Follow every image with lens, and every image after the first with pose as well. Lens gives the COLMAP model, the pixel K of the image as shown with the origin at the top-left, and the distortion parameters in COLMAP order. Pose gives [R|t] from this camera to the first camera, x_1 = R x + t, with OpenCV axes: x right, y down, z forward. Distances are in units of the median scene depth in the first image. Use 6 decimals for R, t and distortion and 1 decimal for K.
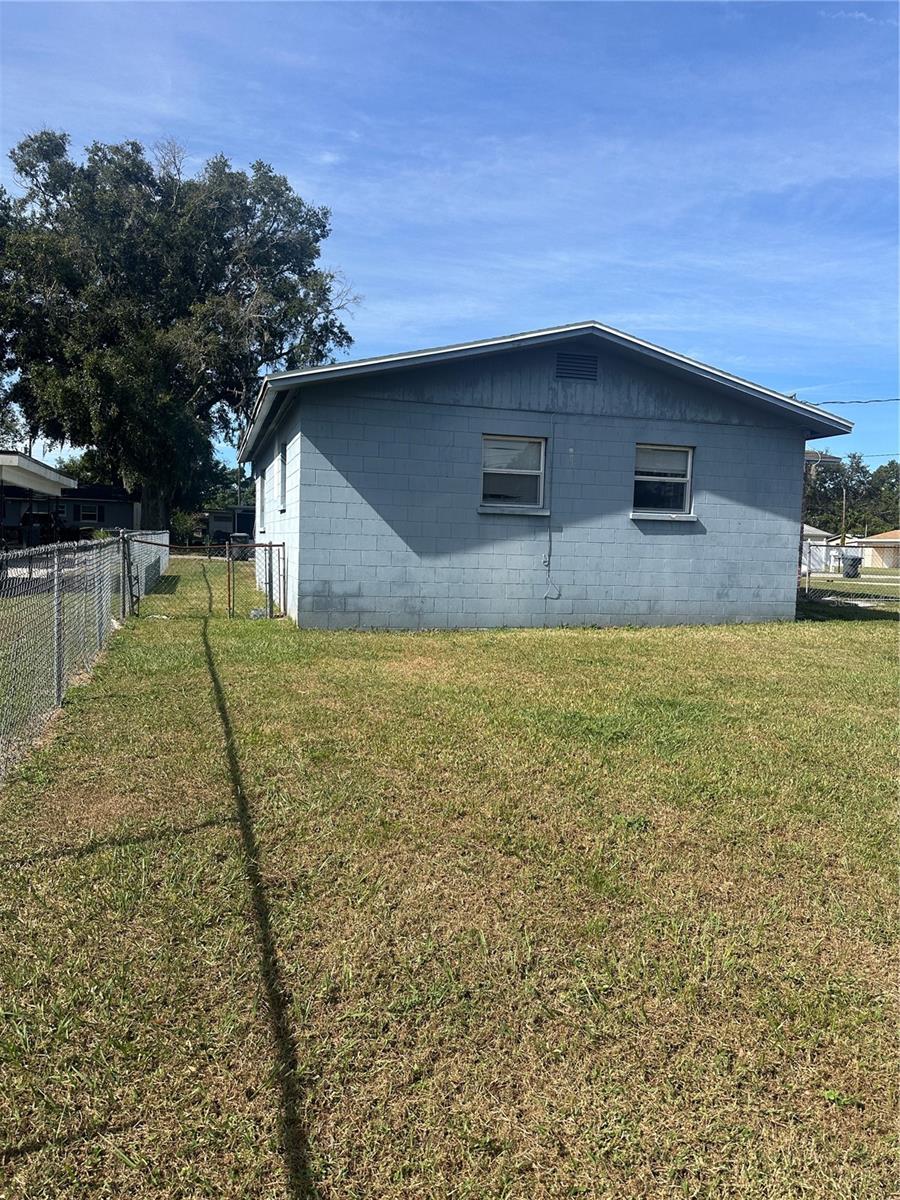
lens RADIAL K [[847.6, 0, 449.0], [0, 847.6, 598.3], [0, 0, 1]] dist [0.064625, -0.069868]
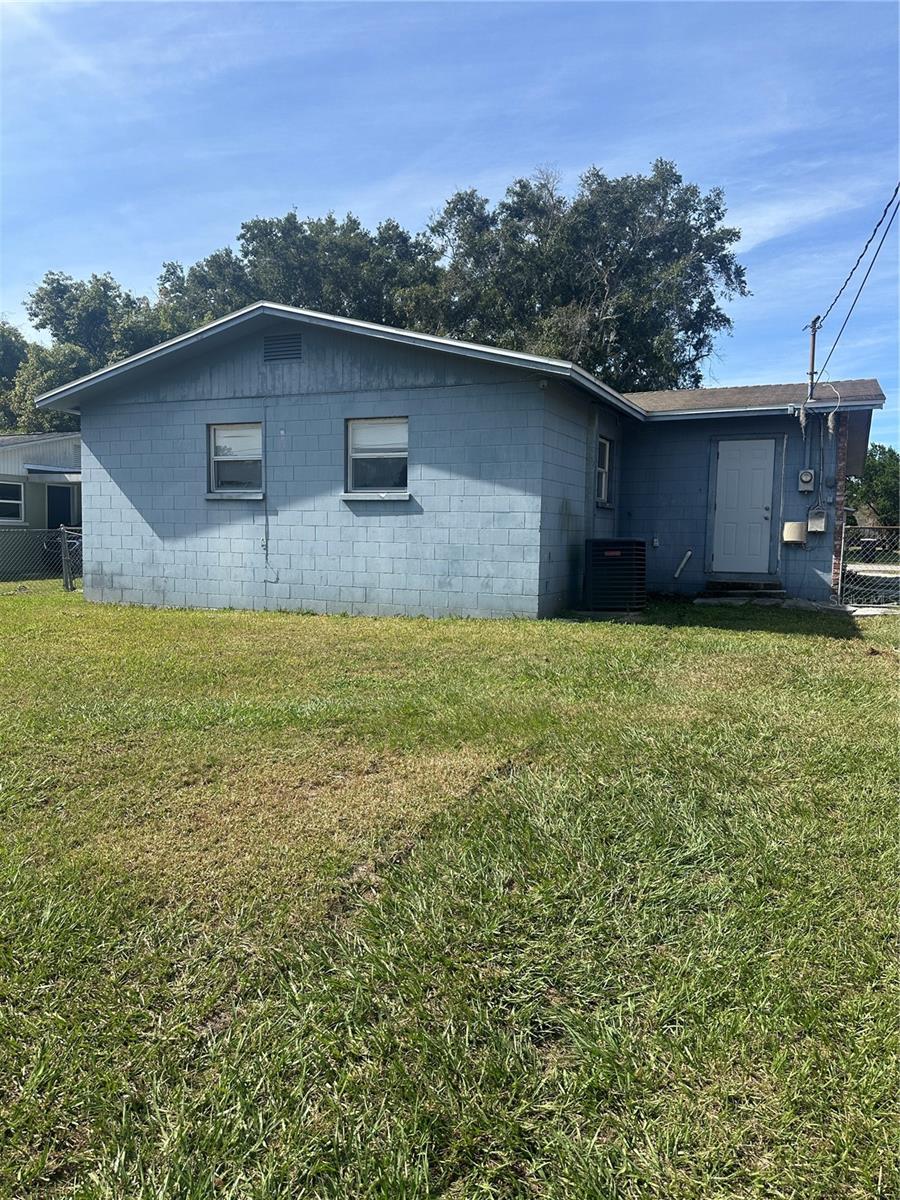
lens RADIAL K [[847.6, 0, 458.4], [0, 847.6, 598.8], [0, 0, 1]] dist [0.064625, -0.069868]
pose [[0.768316, 0.033098, -0.639215, 0.903980], [-0.037067, 0.999287, 0.007189, 0.004238], [0.638997, 0.018170, 0.768995, 0.357871]]
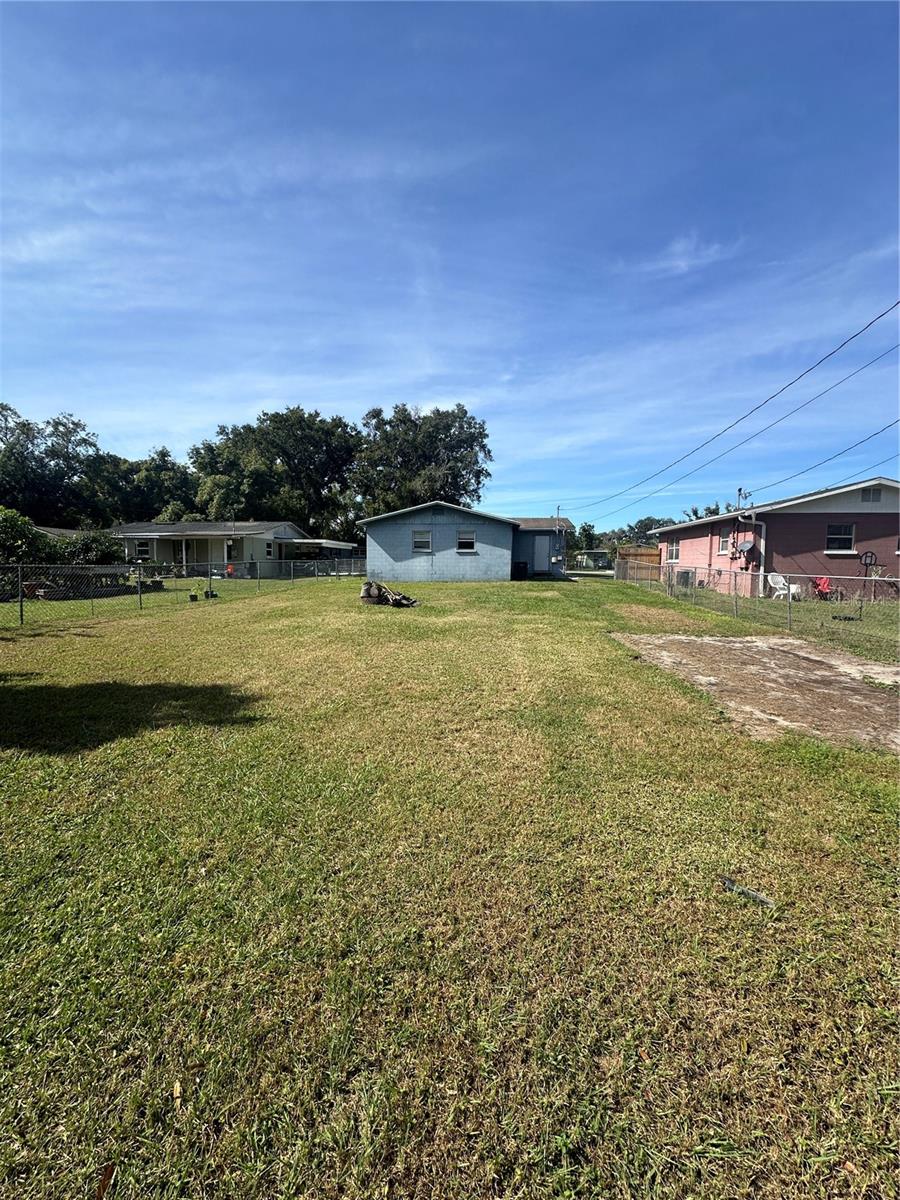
lens RADIAL K [[480.9, 0, 456.8], [0, 480.9, 586.0], [0, 0, 1]] dist [0.001811, 0.000691]
pose [[0.932858, 0.000769, -0.360245, 0.930604], [-0.008538, 0.999764, -0.019973, 0.088940], [0.360144, 0.021708, 0.932644, -0.861073]]
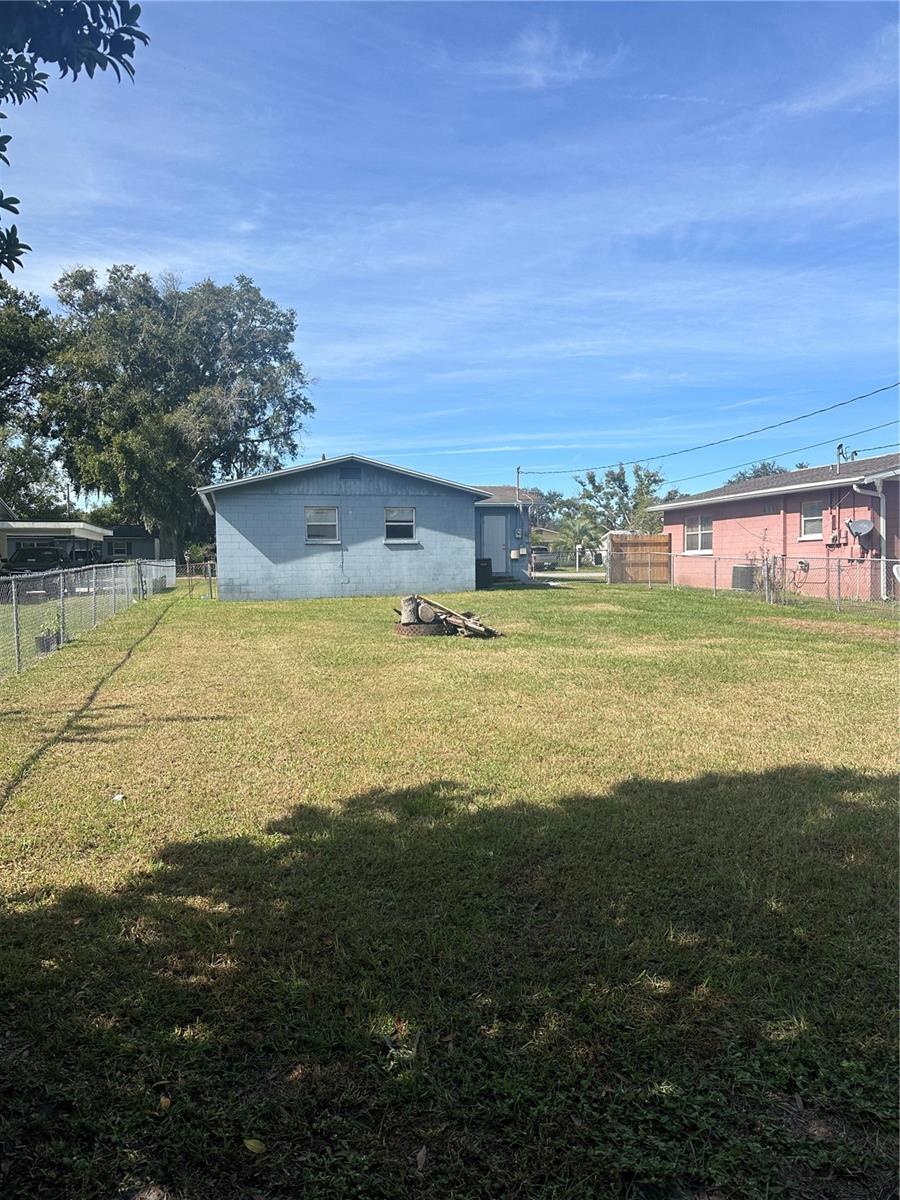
lens RADIAL K [[847.6, 0, 461.3], [0, 847.6, 606.5], [0, 0, 1]] dist [0.064625, -0.069868]
pose [[0.999034, -0.039426, -0.019383, 0.430713], [0.039177, 0.999147, -0.013031, 0.091812], [0.019880, 0.012259, 0.999727, -1.037709]]
